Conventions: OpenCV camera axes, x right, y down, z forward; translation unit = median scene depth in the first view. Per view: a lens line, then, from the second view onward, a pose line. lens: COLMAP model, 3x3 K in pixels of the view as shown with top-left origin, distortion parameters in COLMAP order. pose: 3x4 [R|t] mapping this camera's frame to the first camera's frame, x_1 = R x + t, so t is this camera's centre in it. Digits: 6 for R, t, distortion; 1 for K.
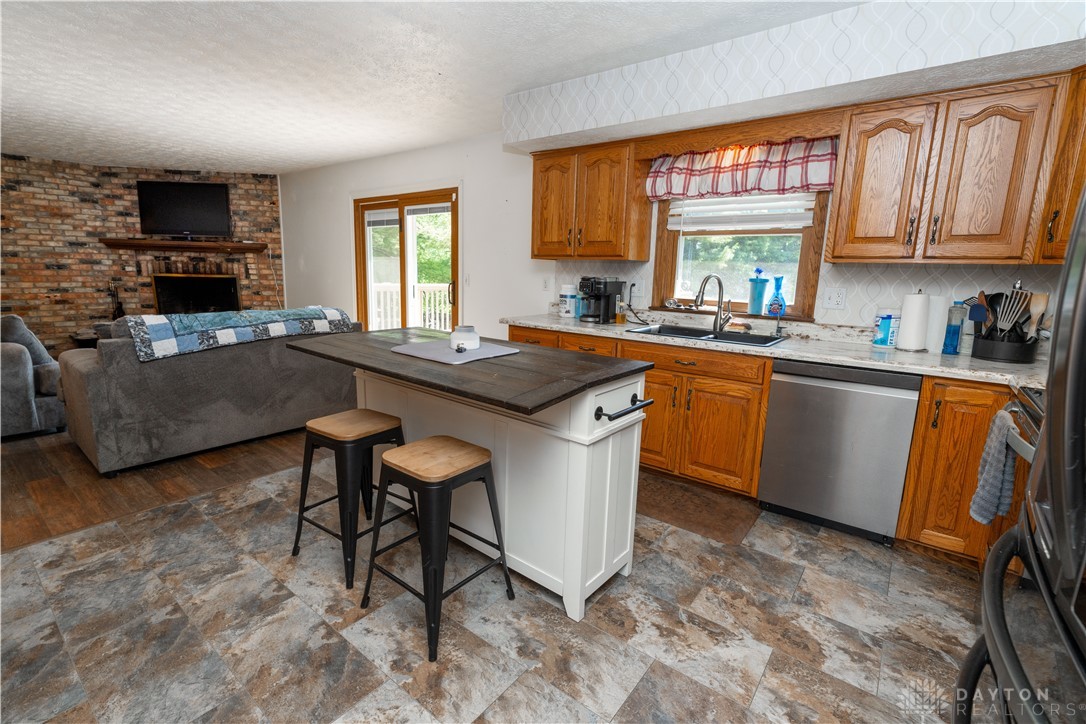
lens RADIAL K [[495.2, 0, 540.2], [0, 495.2, 361.5], [0, 0, 1]] dist [-0.001249, -0.000215]
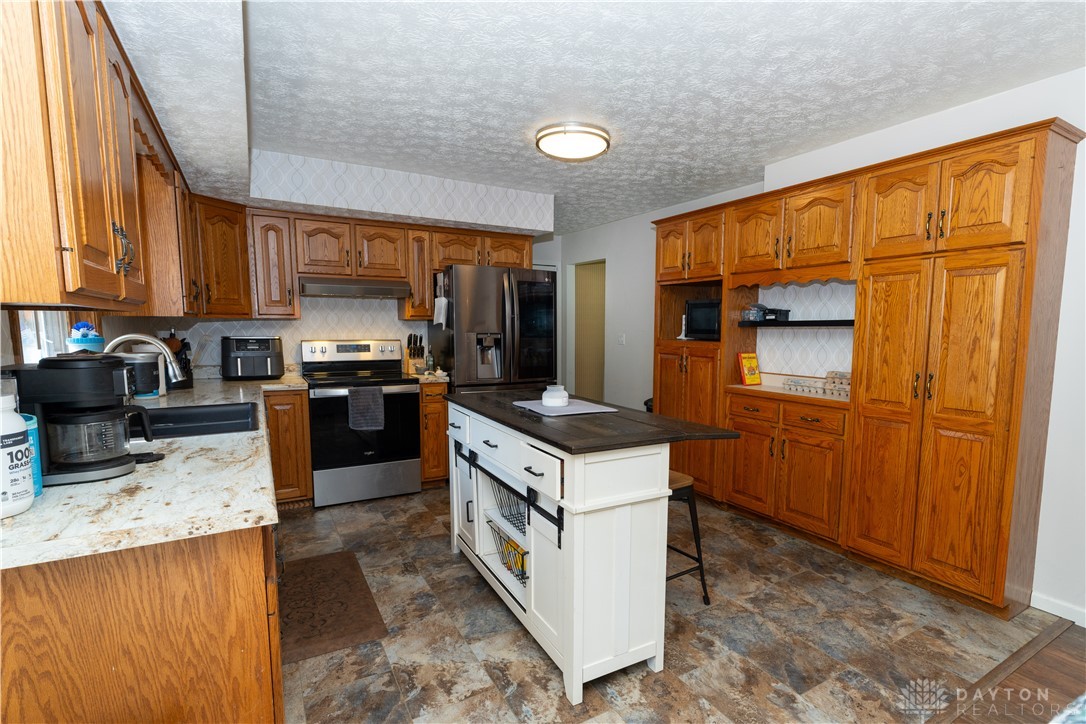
lens RADIAL K [[495.2, 0, 547.5], [0, 495.2, 369.0], [0, 0, 1]] dist [-0.001249, -0.000215]
pose [[-0.909643, -0.066785, 0.409986, -0.608783], [0.047353, 0.963884, 0.262077, -0.419362], [-0.412682, 0.257811, -0.873629, 2.030331]]
